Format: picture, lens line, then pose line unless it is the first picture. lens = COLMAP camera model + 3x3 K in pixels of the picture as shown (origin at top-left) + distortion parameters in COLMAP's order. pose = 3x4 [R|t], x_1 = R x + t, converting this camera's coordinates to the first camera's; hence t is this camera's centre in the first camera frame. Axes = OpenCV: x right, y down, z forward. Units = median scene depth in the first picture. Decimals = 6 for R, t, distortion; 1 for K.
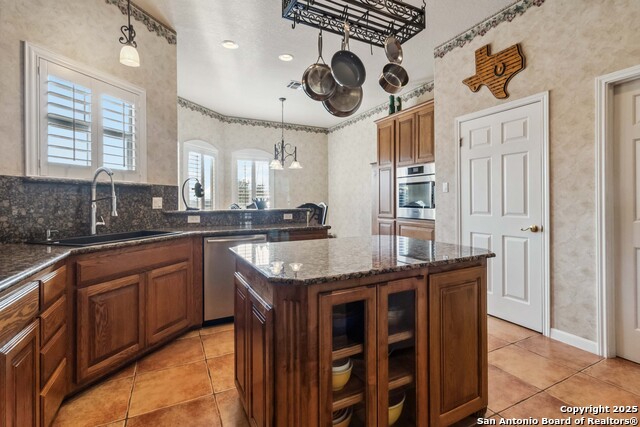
lens RADIAL K [[295.9, 0, 317.1], [0, 295.9, 203.3], [0, 0, 1]] dist [0.000352, 0.001250]
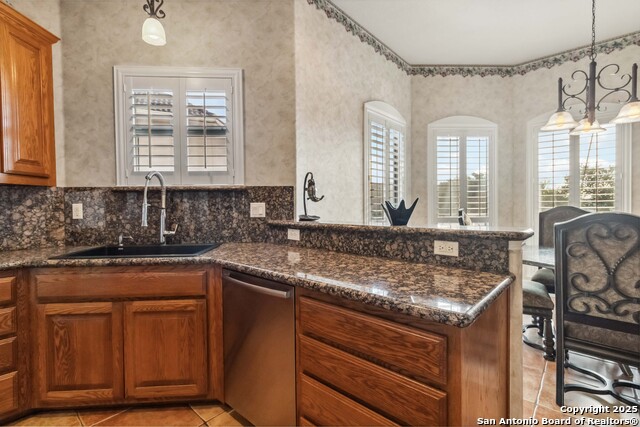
lens RADIAL K [[295.9, 0, 320.0], [0, 295.9, 209.2], [0, 0, 1]] dist [0.000352, 0.001250]
pose [[0.383443, 0.015896, -0.923428, 0.283363], [0.000565, 0.999848, 0.017446, -0.019091], [0.923564, -0.007212, 0.383376, 1.025012]]
